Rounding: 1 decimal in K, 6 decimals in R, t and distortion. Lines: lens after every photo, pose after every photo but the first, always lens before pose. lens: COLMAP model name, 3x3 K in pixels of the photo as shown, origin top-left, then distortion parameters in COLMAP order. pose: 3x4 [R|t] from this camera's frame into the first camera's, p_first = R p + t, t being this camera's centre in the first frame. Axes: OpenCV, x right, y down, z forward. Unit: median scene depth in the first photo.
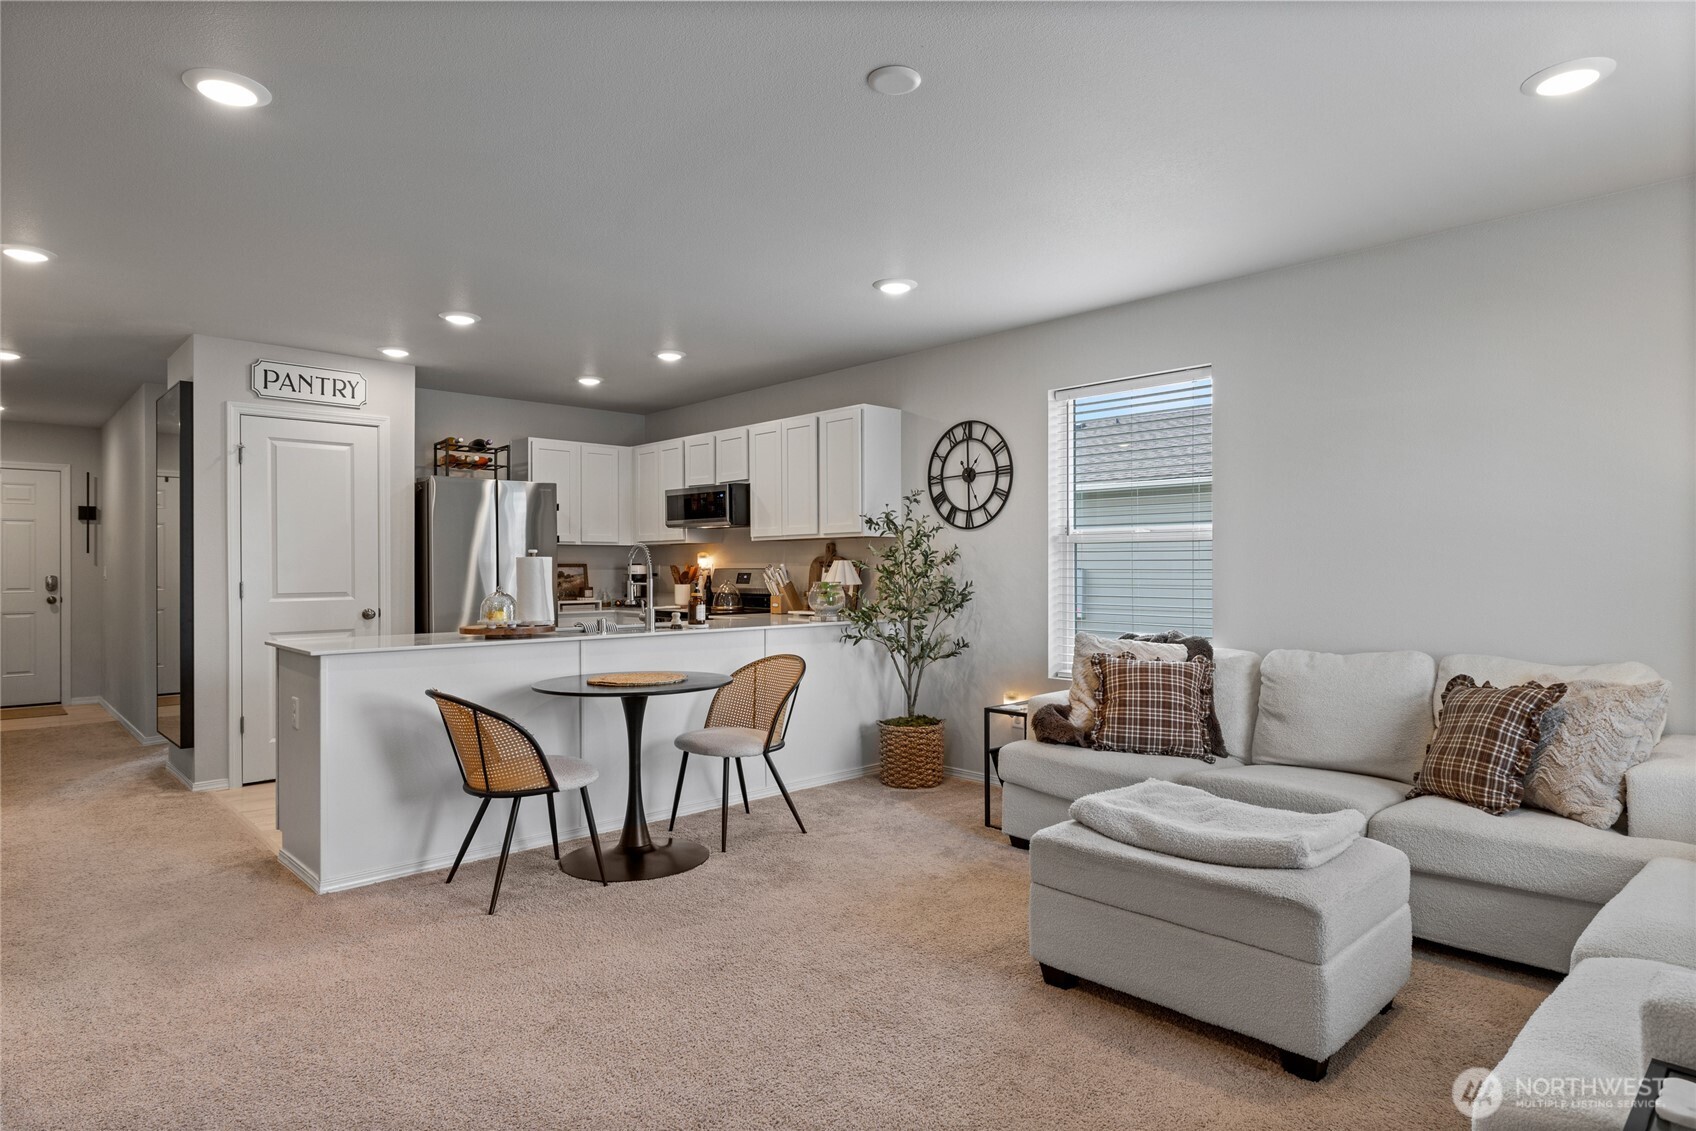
lens RADIAL K [[941.1, 0, 852.7], [0, 941.1, 565.9], [0, 0, 1]] dist [0.000805, 0.001103]
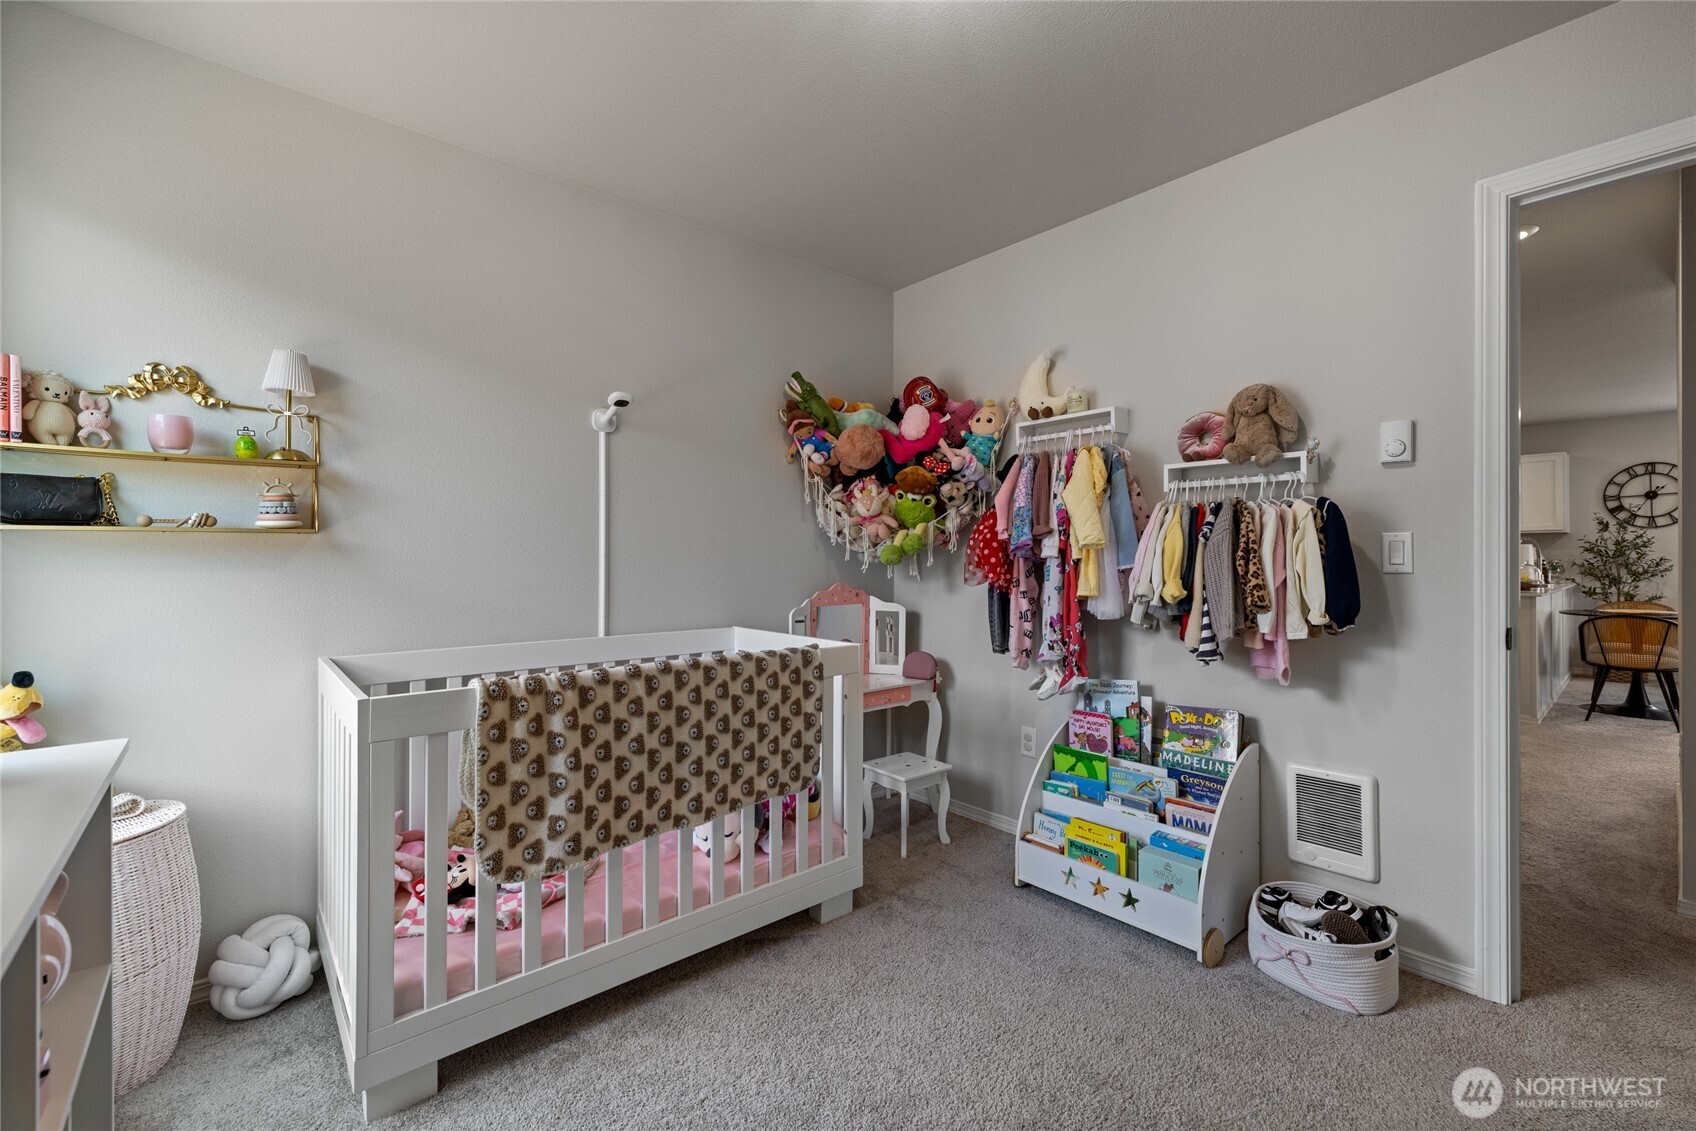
lens RADIAL K [[731.0, 0, 841.4], [0, 731.0, 559.5], [0, 0, 1]] dist [0.001765, 0.000756]
pose [[0.999418, -0.002308, -0.034028, -1.219672], [0.002463, 0.999987, 0.004523, 0.007005], [0.034017, -0.004604, 0.999411, -0.325843]]
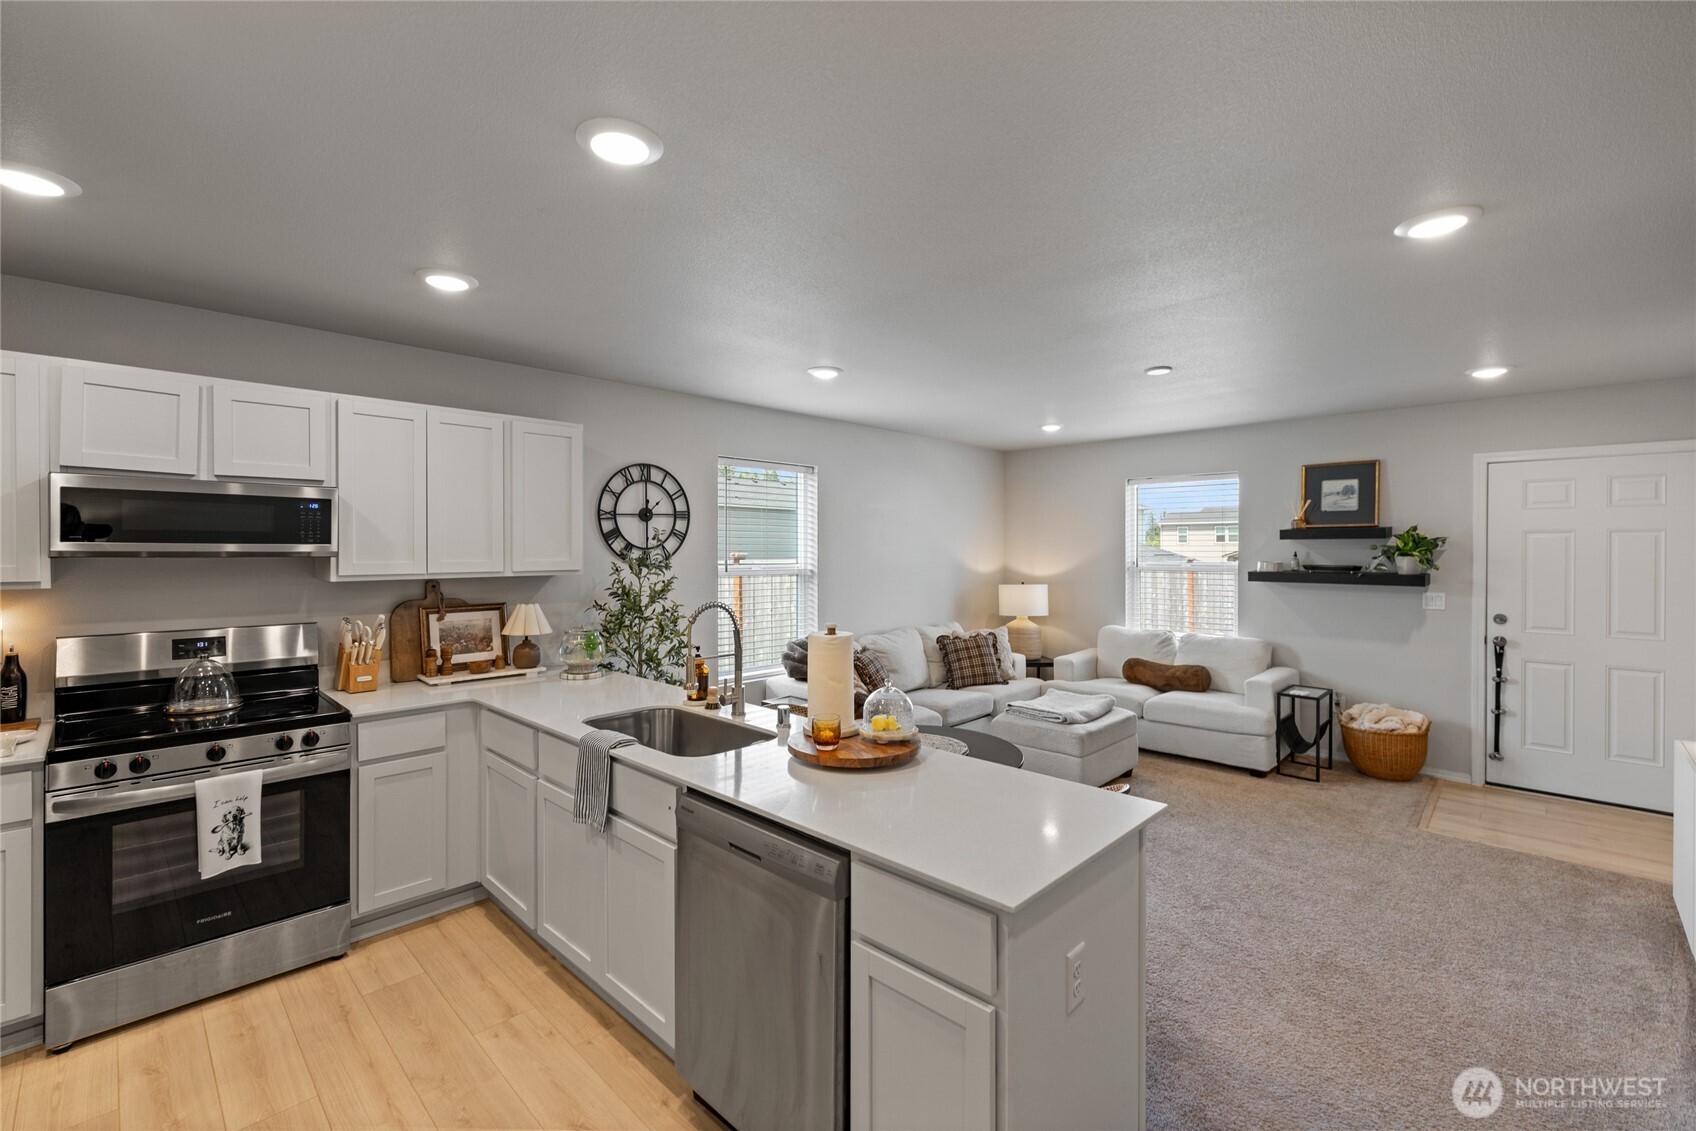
lens RADIAL K [[731.0, 0, 838.4], [0, 731.0, 547.7], [0, 0, 1]] dist [0.001765, 0.000756]
pose [[-0.033129, 0.002615, 0.999448, -0.688161], [-0.003980, 0.999988, -0.002749, -0.056442], [-0.999443, -0.004069, -0.033119, 0.789127]]
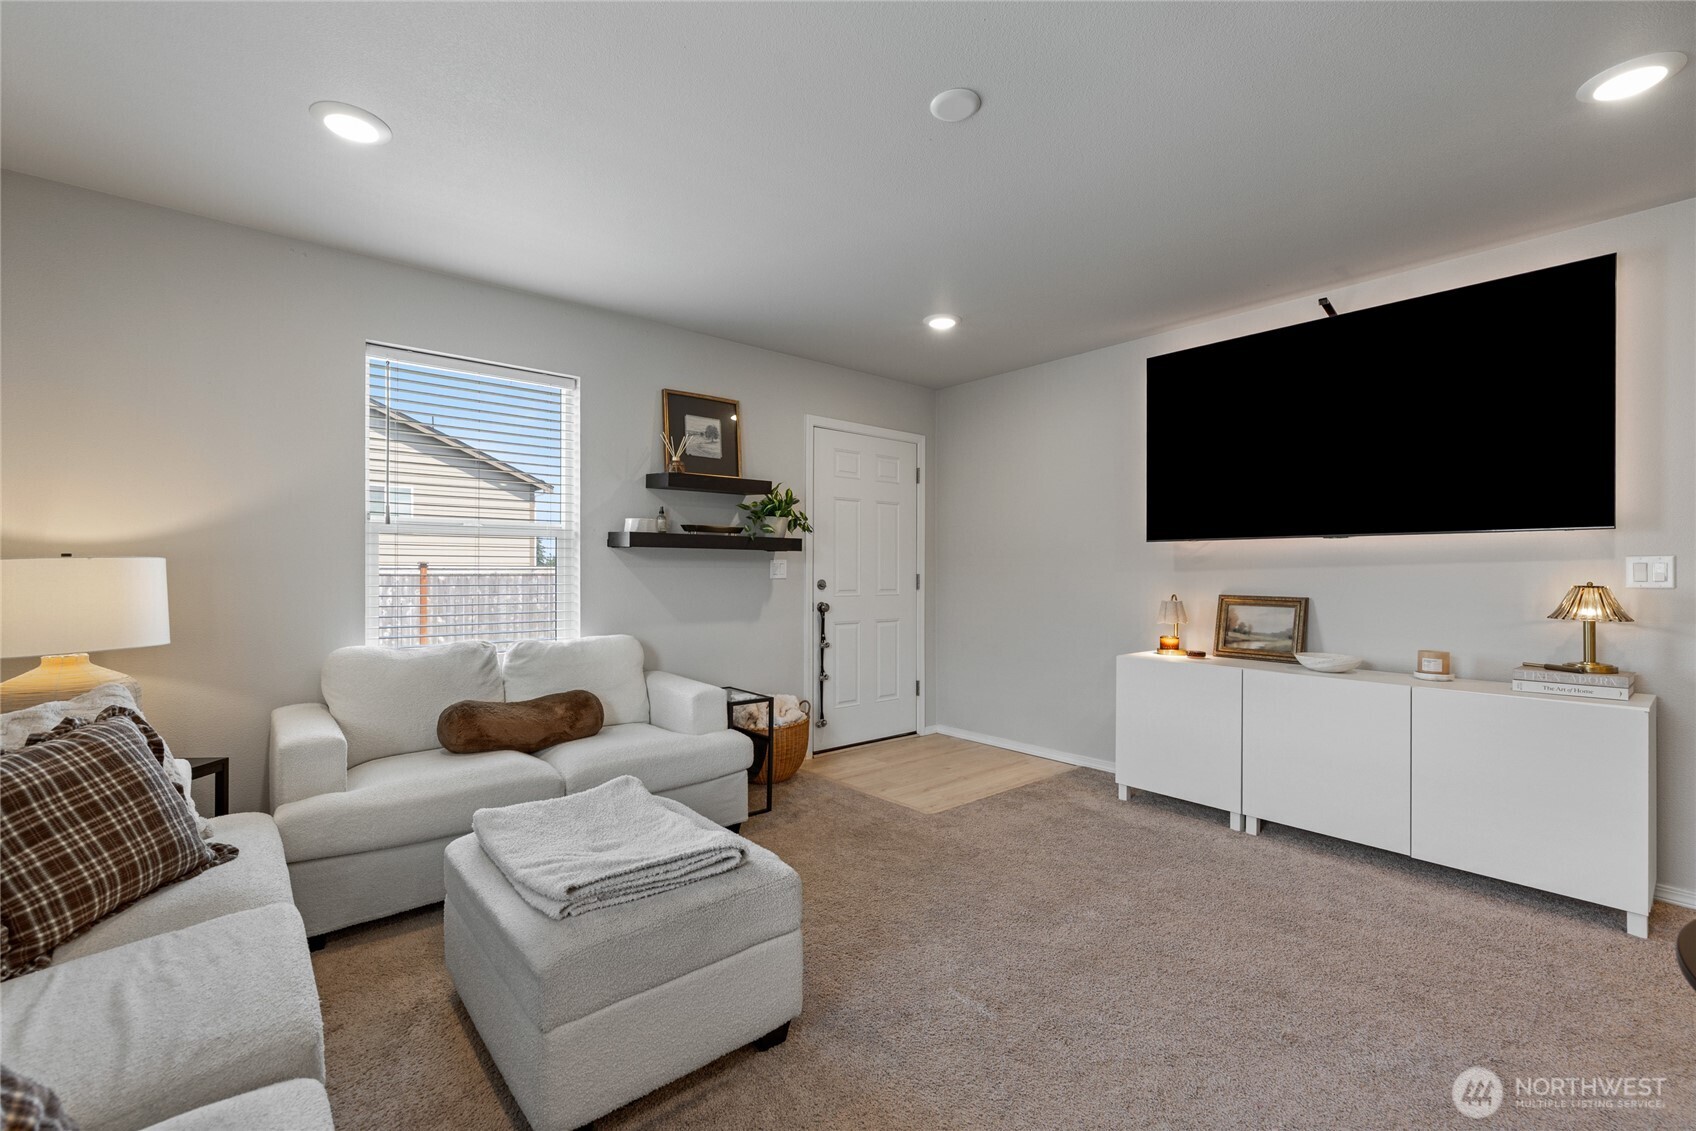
lens RADIAL K [[731.0, 0, 856.4], [0, 731.0, 566.7], [0, 0, 1]] dist [0.001765, 0.000756]
pose [[-0.998670, 0.001180, 0.051544, 0.052546], [0.000828, 0.999976, -0.006848, 0.006319], [-0.051551, -0.006796, -0.998647, 0.832202]]
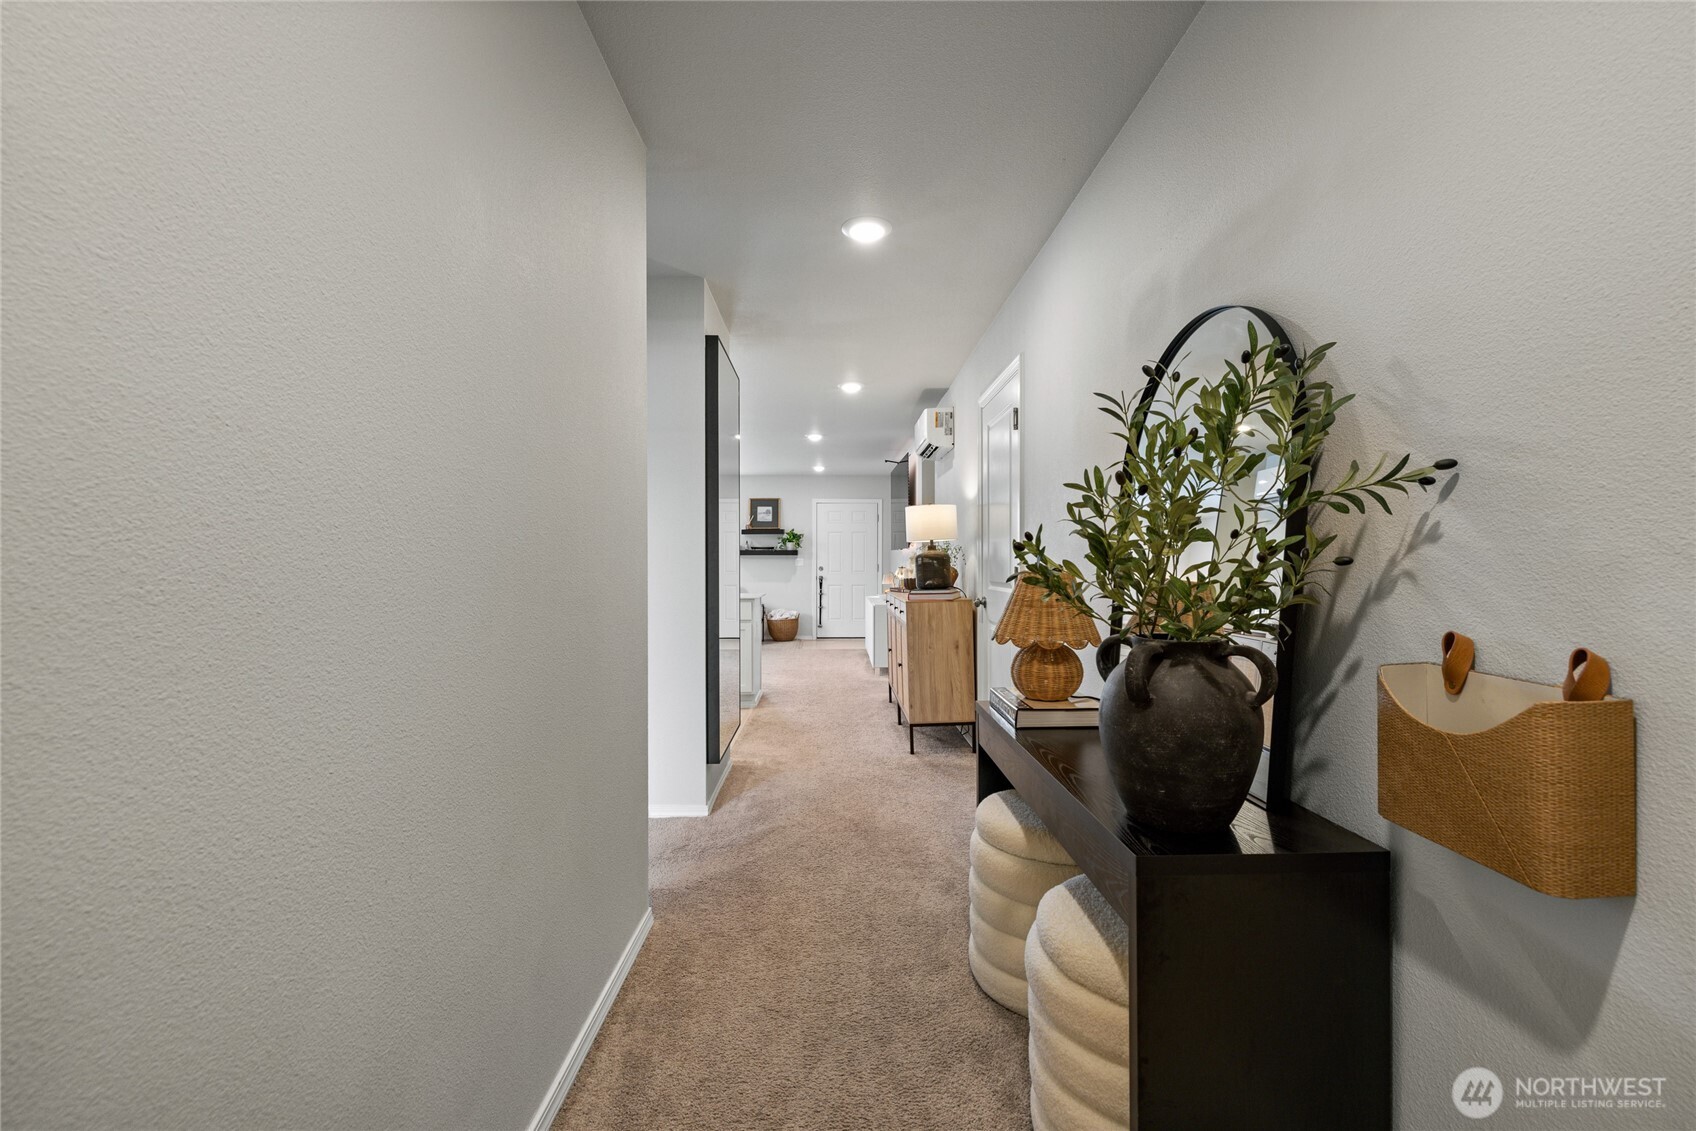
lens RADIAL K [[731.0, 0, 844.3], [0, 731.0, 559.2], [0, 0, 1]] dist [0.001765, 0.000756]
pose [[-0.734110, 0.004523, 0.679015, -1.286184], [0.002947, 0.999990, -0.003474, 0.002315], [-0.679024, -0.000549, -0.734116, 1.435664]]
